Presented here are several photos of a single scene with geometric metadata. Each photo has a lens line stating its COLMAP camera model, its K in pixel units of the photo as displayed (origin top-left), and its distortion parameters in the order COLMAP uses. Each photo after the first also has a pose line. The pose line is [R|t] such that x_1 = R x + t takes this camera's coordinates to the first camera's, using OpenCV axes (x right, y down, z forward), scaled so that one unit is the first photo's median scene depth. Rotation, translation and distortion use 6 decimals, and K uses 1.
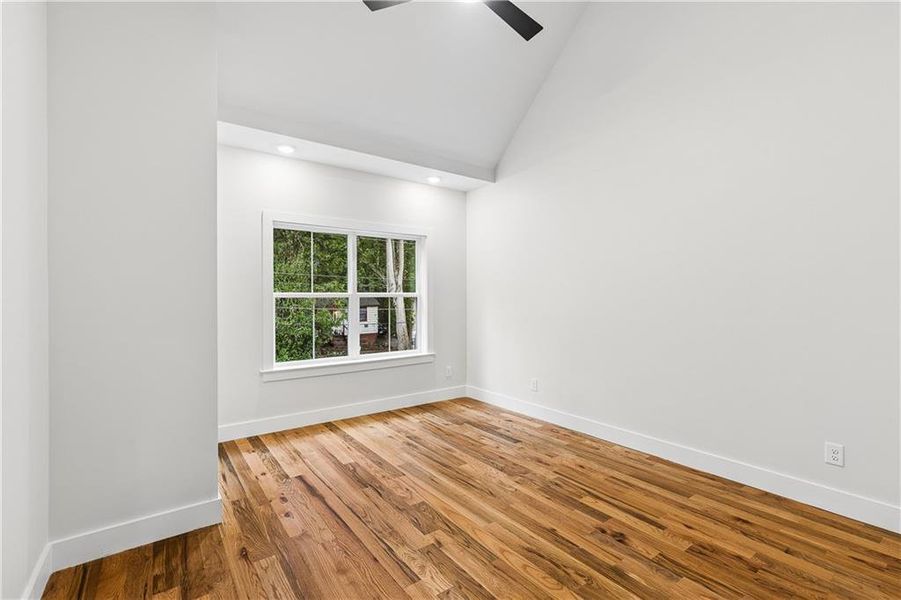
lens RADIAL K [[407.3, 0, 451.9], [0, 407.3, 295.1], [0, 0, 1]] dist [0.001689, 0.000162]
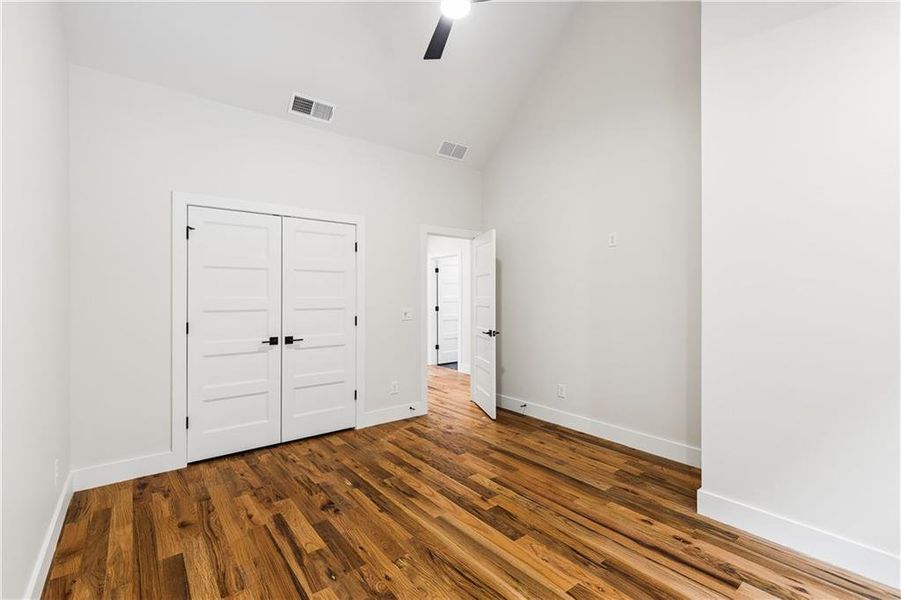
lens RADIAL K [[407.3, 0, 451.9], [0, 407.3, 295.1], [0, 0, 1]] dist [0.001689, 0.000162]
pose [[-0.999463, 0.002771, -0.032643, 0.096000], [0.002852, 0.999993, -0.002433, 0.002313], [0.032636, -0.002525, -0.999464, 2.105984]]
